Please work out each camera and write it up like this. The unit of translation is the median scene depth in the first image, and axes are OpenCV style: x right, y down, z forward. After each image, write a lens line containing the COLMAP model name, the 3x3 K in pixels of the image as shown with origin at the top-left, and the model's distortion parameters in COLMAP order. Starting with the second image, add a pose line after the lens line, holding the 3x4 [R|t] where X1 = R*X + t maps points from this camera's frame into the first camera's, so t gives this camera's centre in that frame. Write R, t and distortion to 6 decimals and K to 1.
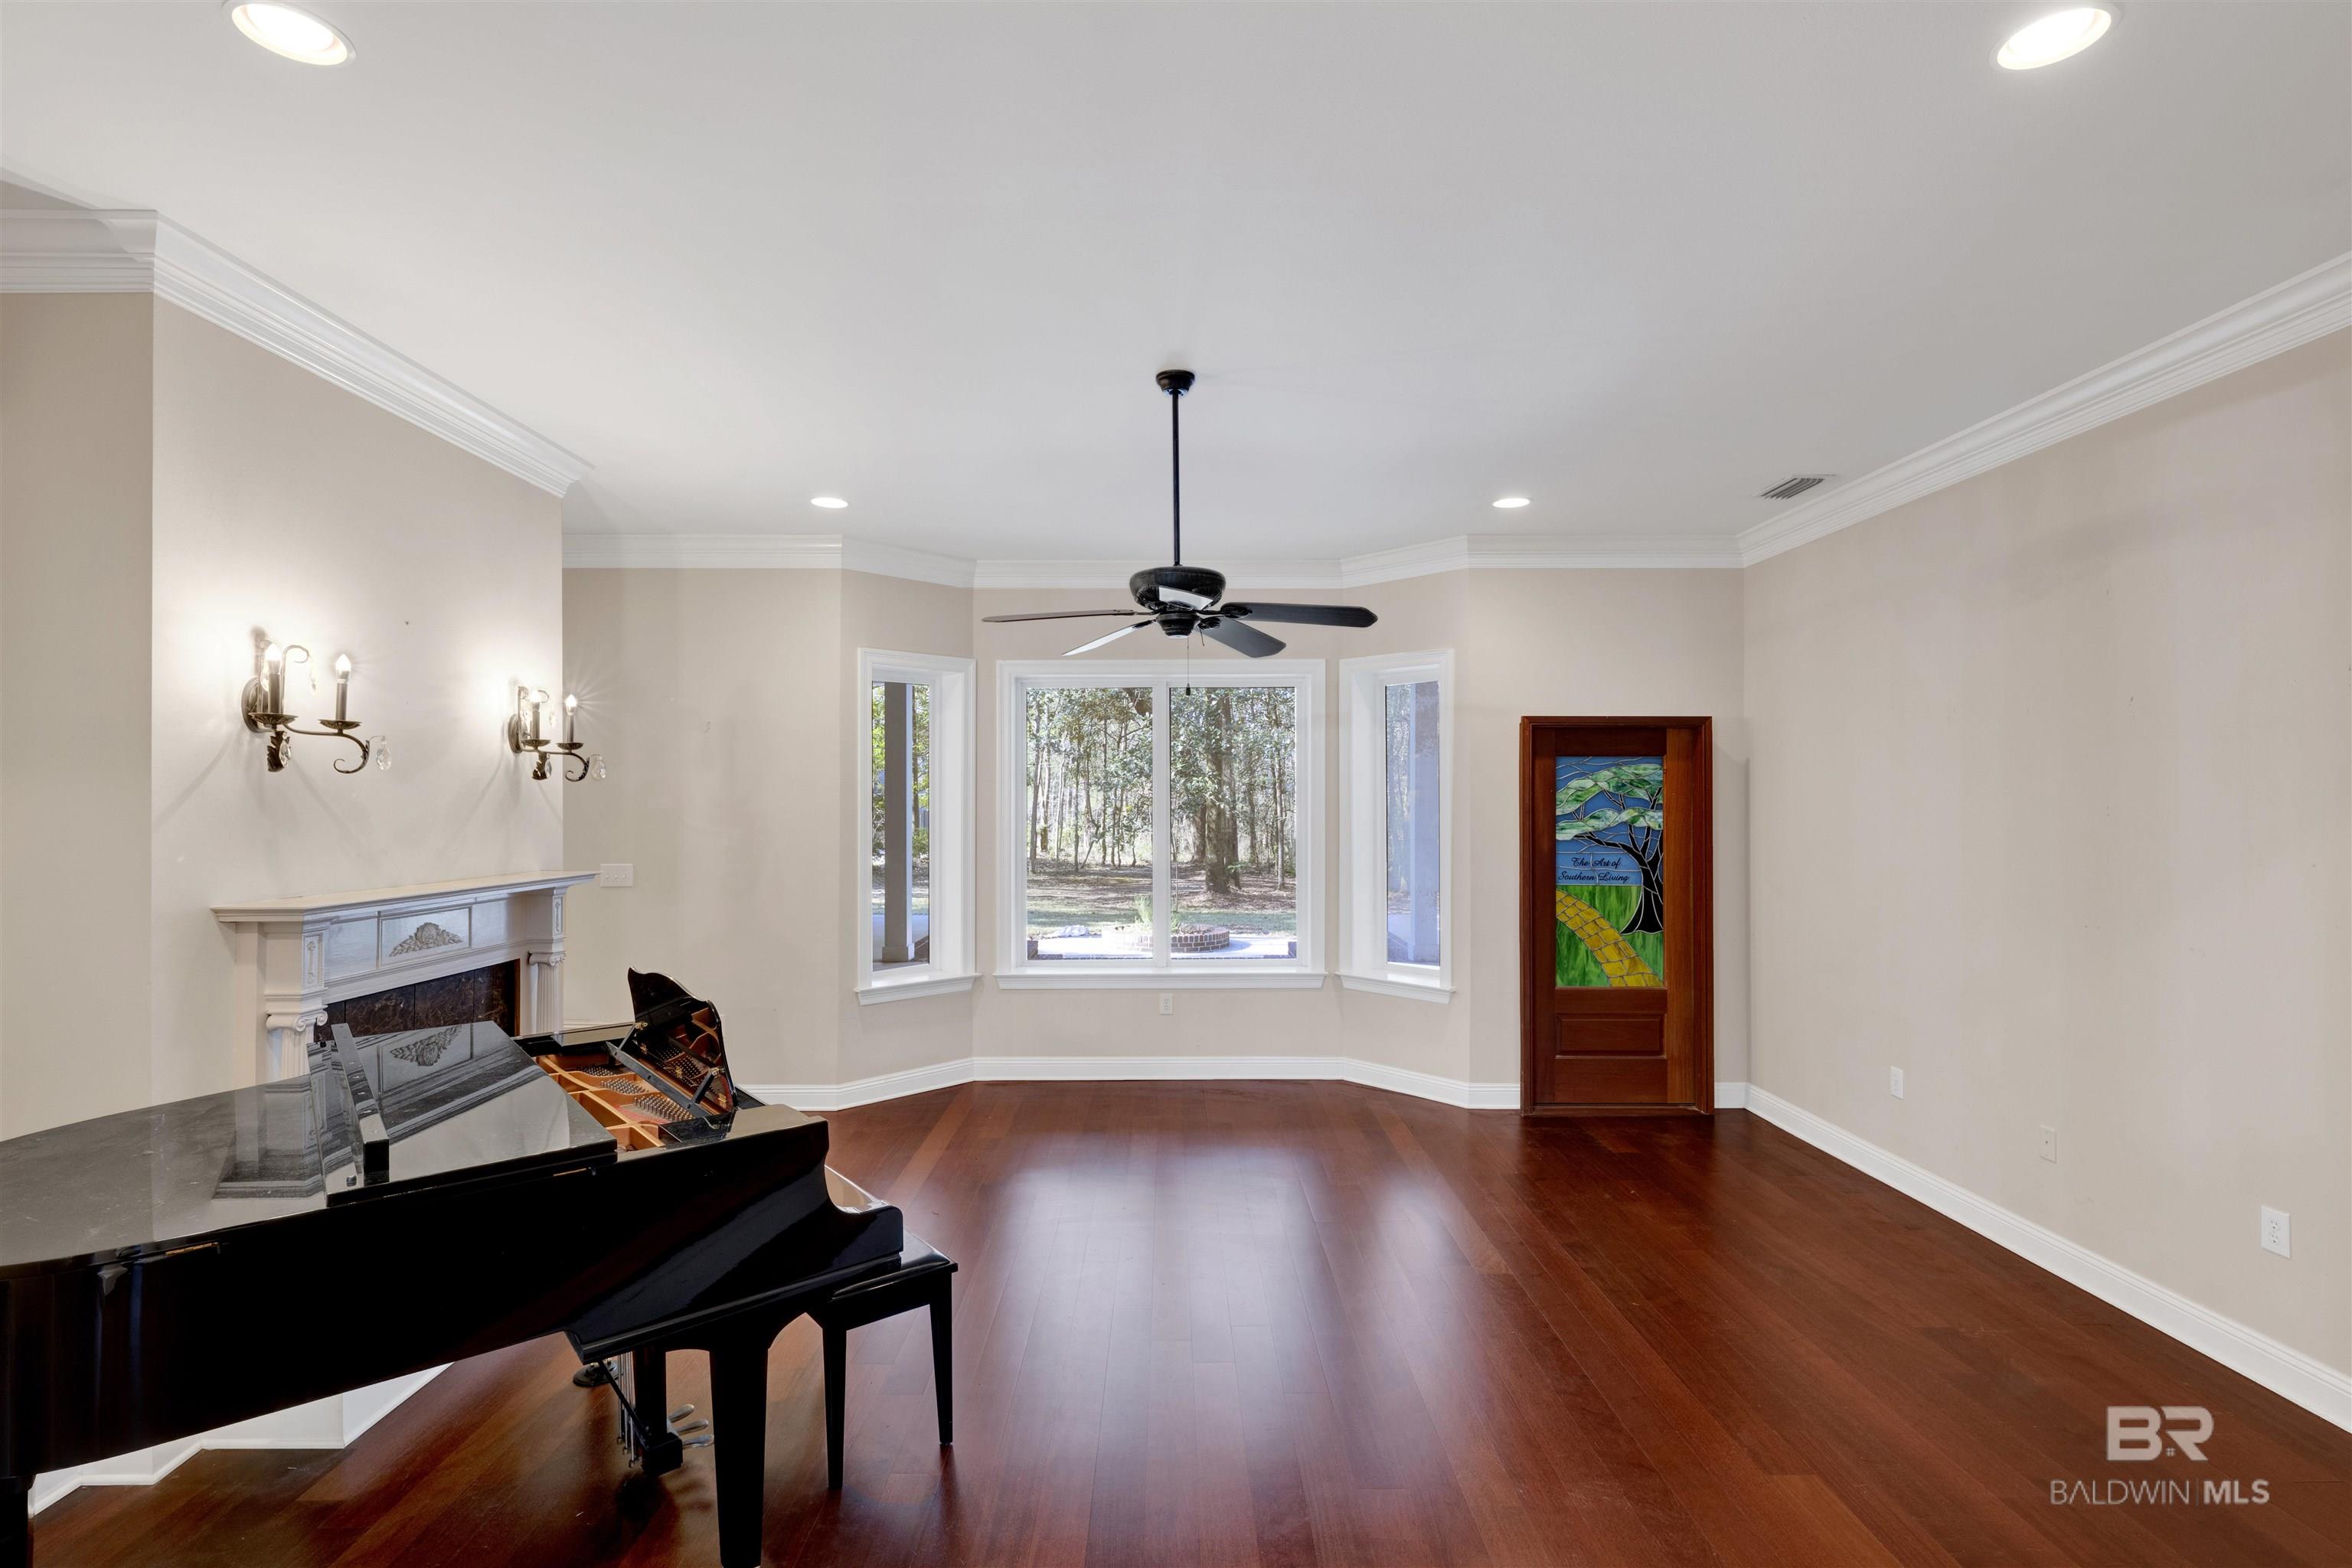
lens RADIAL K [[1095.1, 0, 1182.4], [0, 1095.1, 785.5], [0, 0, 1]] dist [0.002744, 0.000625]
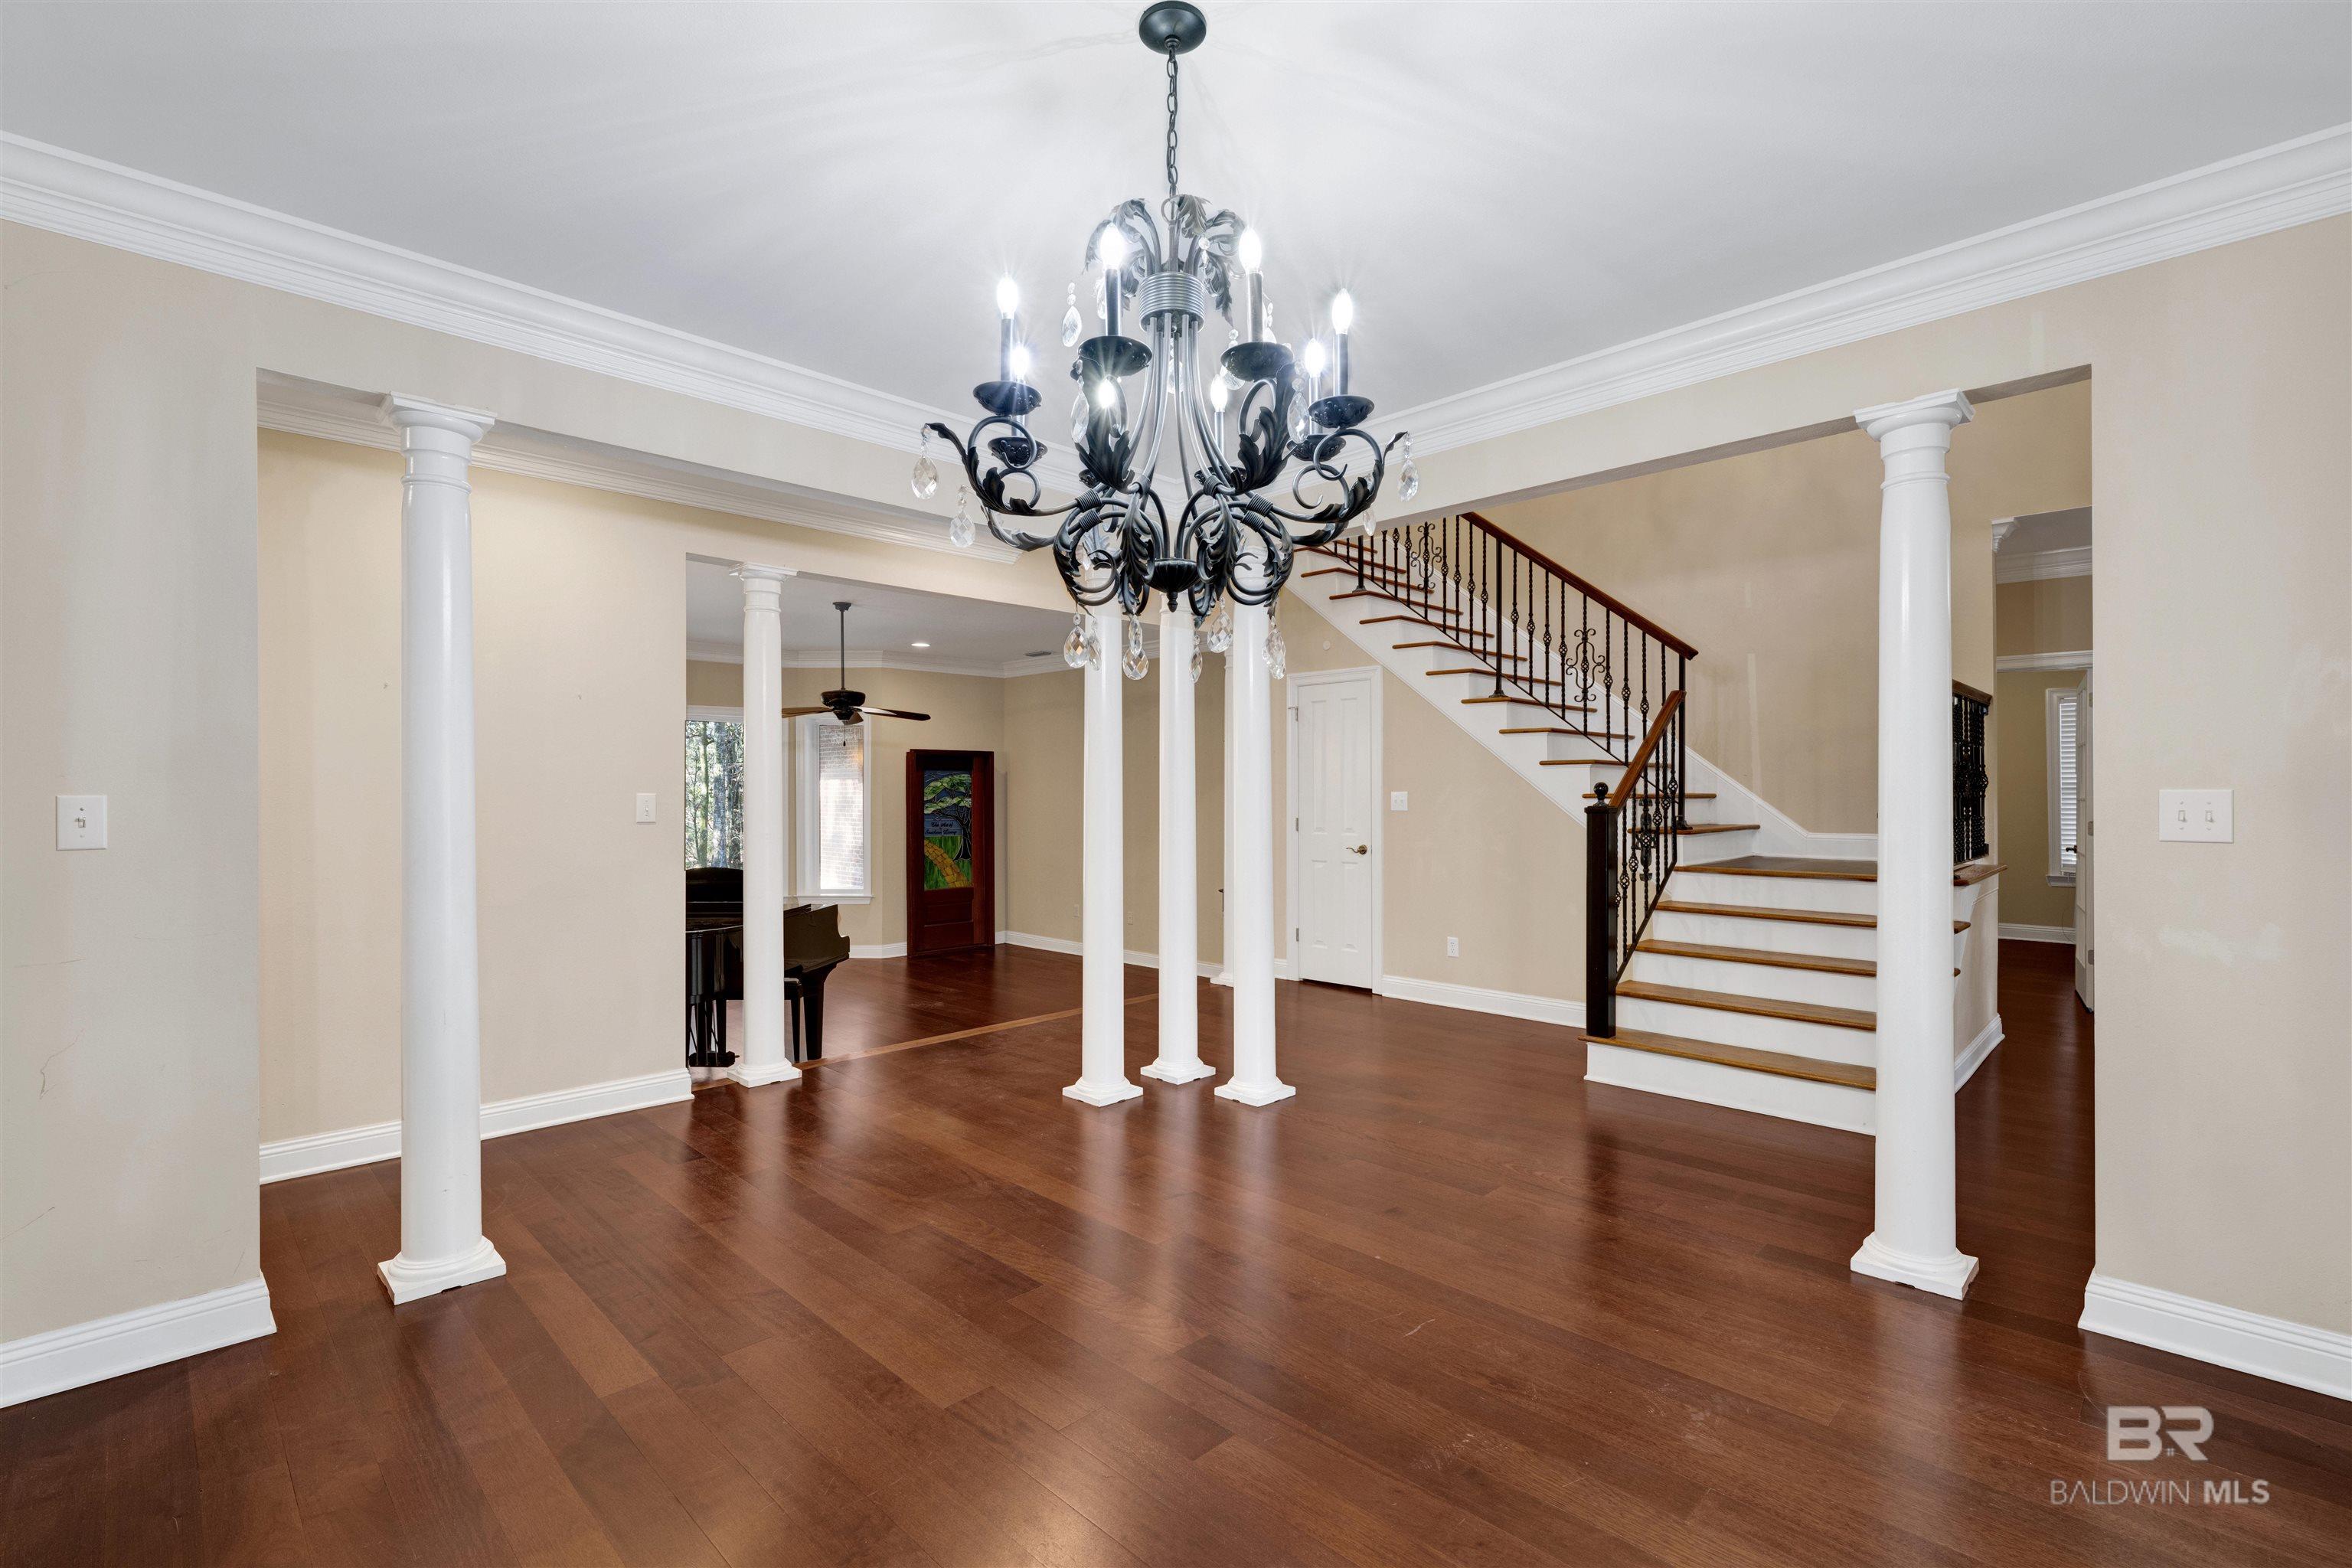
lens RADIAL K [[1095.1, 0, 1168.0], [0, 1095.1, 791.6], [0, 0, 1]] dist [0.002744, 0.000625]
pose [[0.724665, -0.003328, 0.689094, -0.670990], [-0.003129, 0.999962, 0.008121, -0.005892], [-0.689095, -0.008041, 0.724627, -0.683894]]
